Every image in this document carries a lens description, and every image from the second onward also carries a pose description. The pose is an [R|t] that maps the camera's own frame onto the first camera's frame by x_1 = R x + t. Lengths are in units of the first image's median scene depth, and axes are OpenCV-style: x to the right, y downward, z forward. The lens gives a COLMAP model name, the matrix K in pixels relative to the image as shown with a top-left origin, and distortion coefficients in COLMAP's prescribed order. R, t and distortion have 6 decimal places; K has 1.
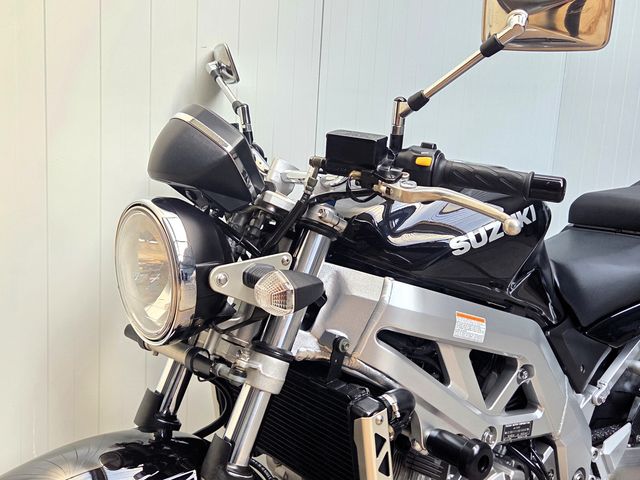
lens RADIAL K [[689.9, 0, 321.6], [0, 689.9, 236.6], [0, 0, 1]] dist [0.080207, -0.024049]
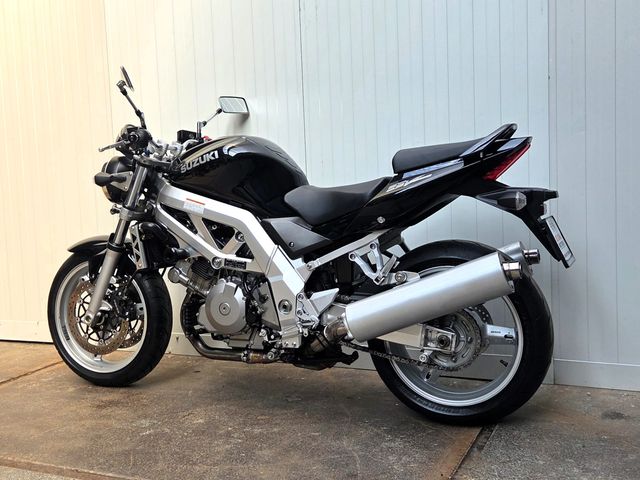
lens RADIAL K [[708.7, 0, 321.1], [0, 708.7, 231.9], [0, 0, 1]] dist [0.070201, -0.028185]
pose [[0.480399, -0.001518, -0.877049, 2.647425], [-0.079222, 0.995835, -0.045117, 0.310115], [0.873465, 0.091156, 0.478278, 0.269314]]
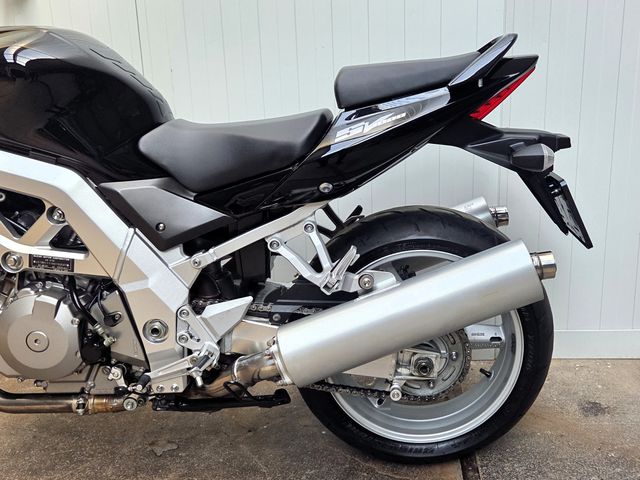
lens RADIAL K [[678.6, 0, 393.1], [0, 678.6, 227.9], [0, 0, 1]] dist [0.047478, -0.036195]
pose [[0.798276, 0.094628, -0.594812, 1.665631], [-0.048716, 0.994489, 0.092832, 0.107027], [0.600318, -0.045129, 0.798487, 0.531946]]
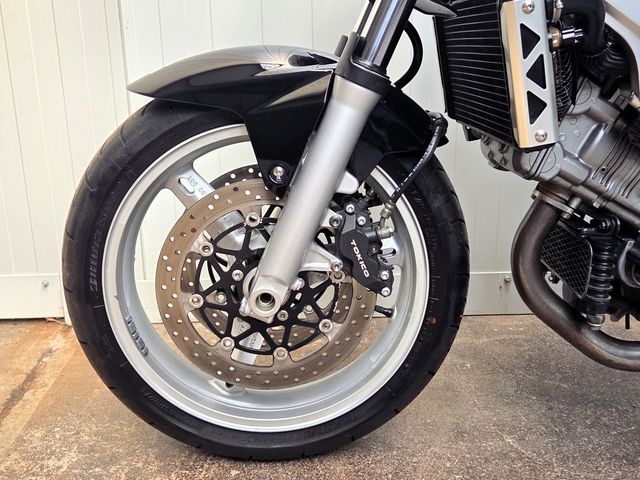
lens RADIAL K [[685.0, 0, 320.2], [0, 685.0, 219.6], [0, 0, 1]] dist [0.064937, -0.004593]
pose [[0.800192, 0.102368, -0.590943, 0.350164], [-0.040048, 0.992246, 0.117657, 0.380865], [0.598405, -0.070483, 0.798087, 0.180229]]
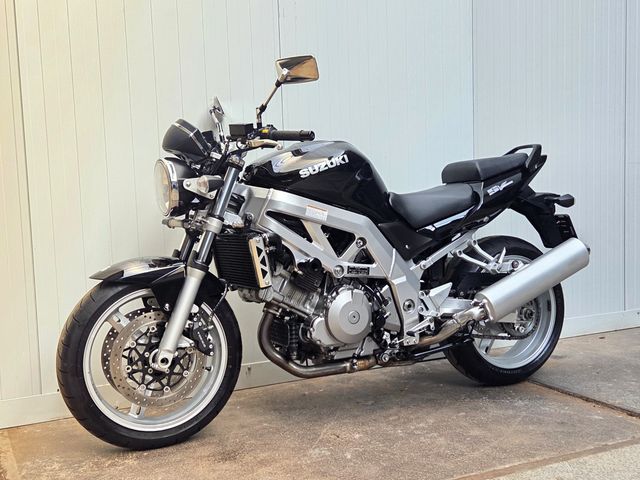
lens RADIAL K [[751.0, 0, 330.3], [0, 751.0, 249.3], [0, 0, 1]] dist [0.078441, -0.032544]
pose [[0.978444, -0.071048, -0.193907, 0.746744], [0.054776, 0.994610, -0.088033, 0.482455], [0.199116, 0.075514, 0.977062, -1.337661]]
